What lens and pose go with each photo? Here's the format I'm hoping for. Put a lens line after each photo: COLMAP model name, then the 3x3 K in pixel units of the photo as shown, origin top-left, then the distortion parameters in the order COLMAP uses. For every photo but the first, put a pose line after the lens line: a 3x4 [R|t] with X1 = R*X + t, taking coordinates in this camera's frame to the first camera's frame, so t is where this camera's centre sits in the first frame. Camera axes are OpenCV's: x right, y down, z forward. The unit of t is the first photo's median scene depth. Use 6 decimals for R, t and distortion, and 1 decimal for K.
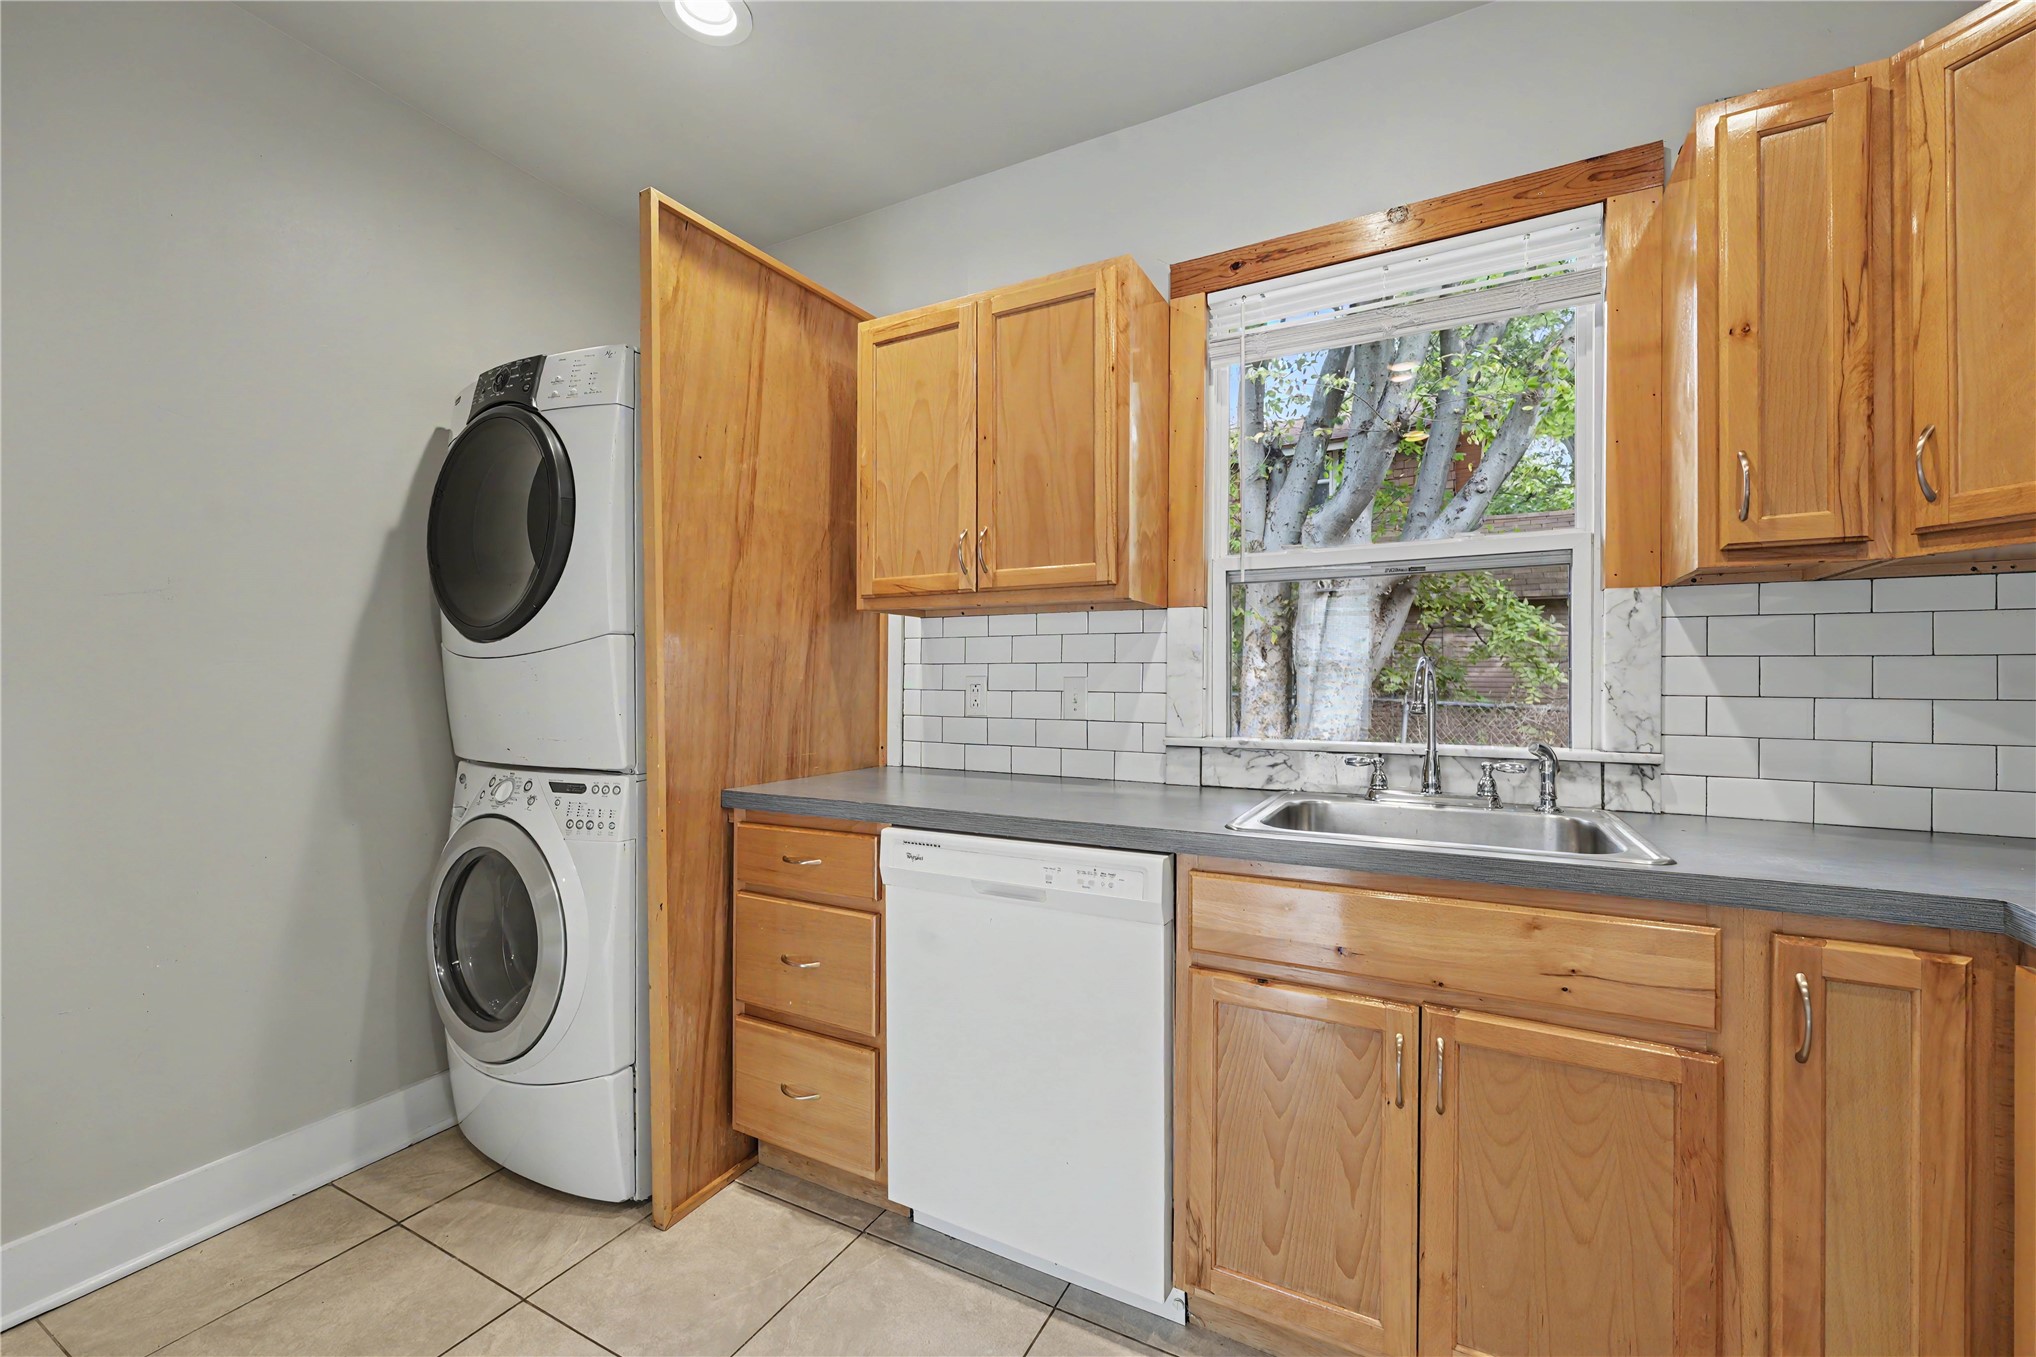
lens RADIAL K [[817.2, 0, 1025.4], [0, 817.2, 677.3], [0, 0, 1]] dist [-0.001487, 0.000175]
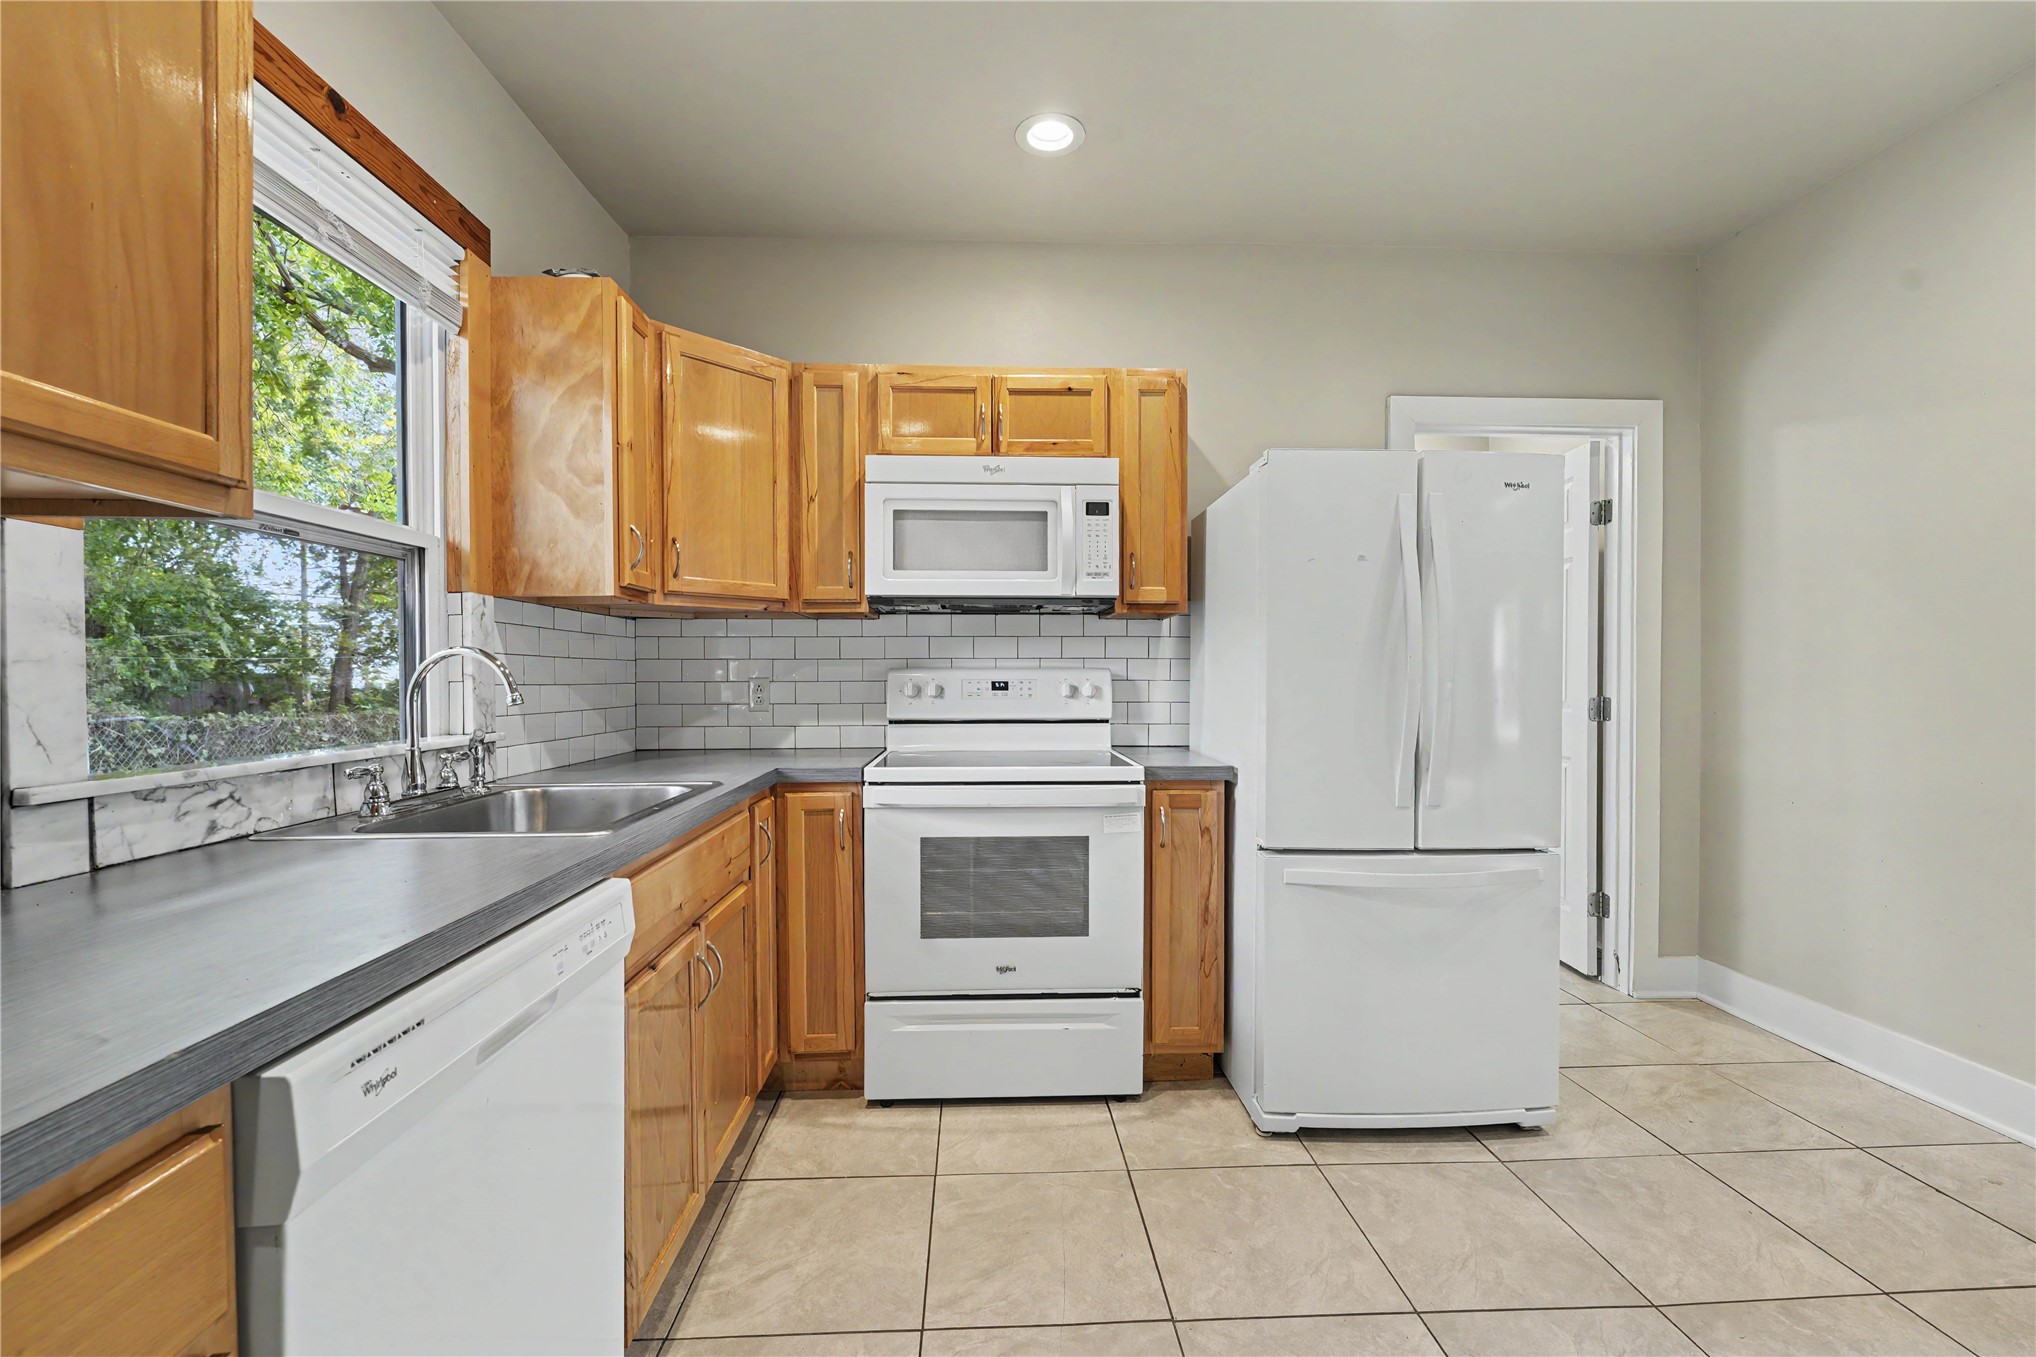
lens RADIAL K [[817.2, 0, 1006.9], [0, 817.2, 686.7], [0, 0, 1]] dist [-0.001487, 0.000175]
pose [[-0.491492, -0.012819, 0.870788, -0.627447], [-0.002832, 0.999910, 0.013121, 0.005874], [-0.870877, 0.003983, -0.491484, 0.868818]]
